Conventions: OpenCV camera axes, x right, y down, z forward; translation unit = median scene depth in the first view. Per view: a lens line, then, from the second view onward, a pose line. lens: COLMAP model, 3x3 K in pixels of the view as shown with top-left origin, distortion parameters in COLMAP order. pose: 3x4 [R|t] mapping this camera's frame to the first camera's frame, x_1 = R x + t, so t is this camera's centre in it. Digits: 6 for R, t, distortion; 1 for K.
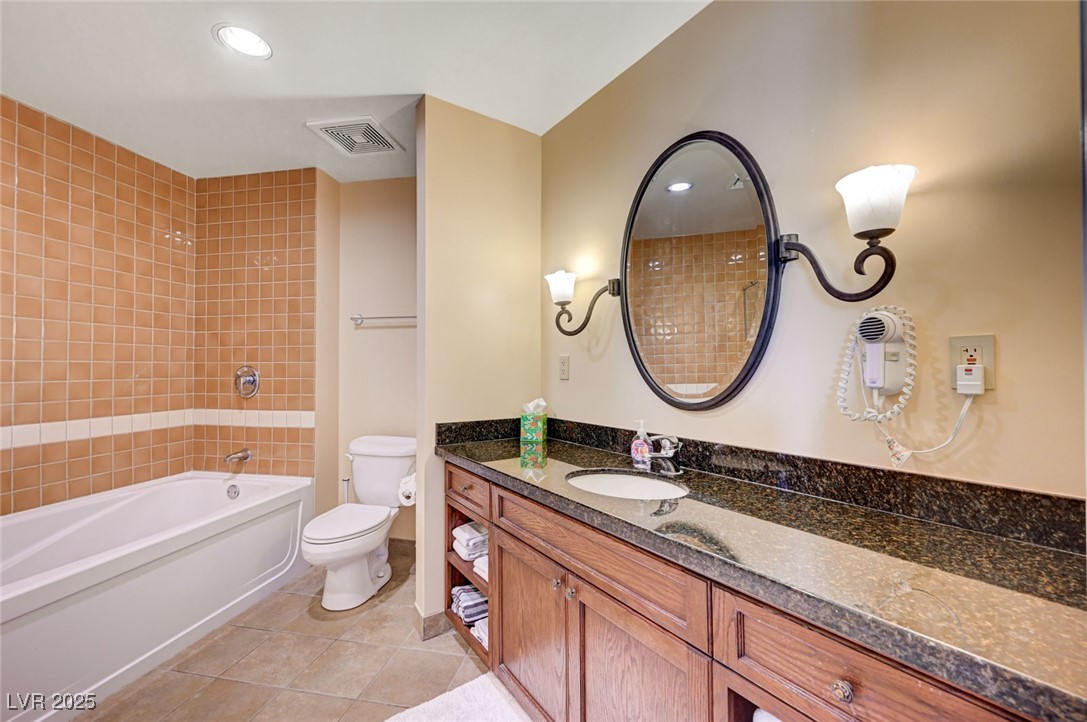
lens RADIAL K [[438.6, 0, 540.8], [0, 438.6, 372.3], [0, 0, 1]] dist [-0.000635, 0.000227]
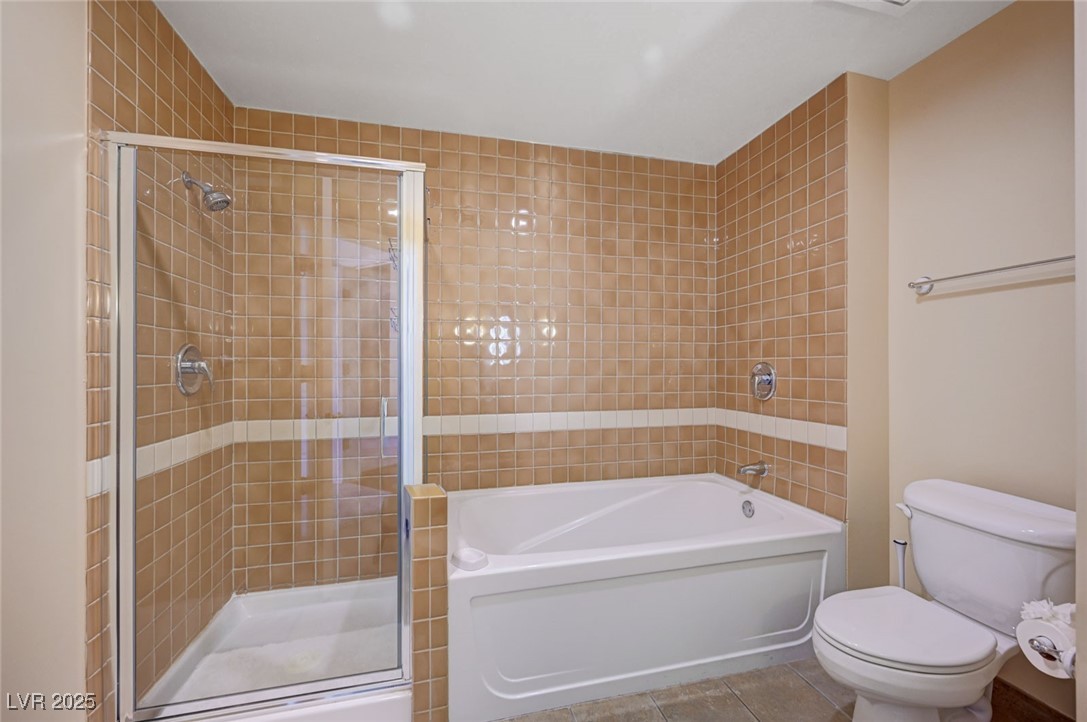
lens RADIAL K [[440.4, 0, 543.5], [0, 440.4, 361.0], [0, 0, 1]] dist [0.001259, 0.000301]
pose [[0.422389, -0.009820, -0.906362, -0.086486], [-0.009463, 0.999839, -0.015243, -0.000464], [0.906365, 0.015016, 0.422228, 0.269969]]
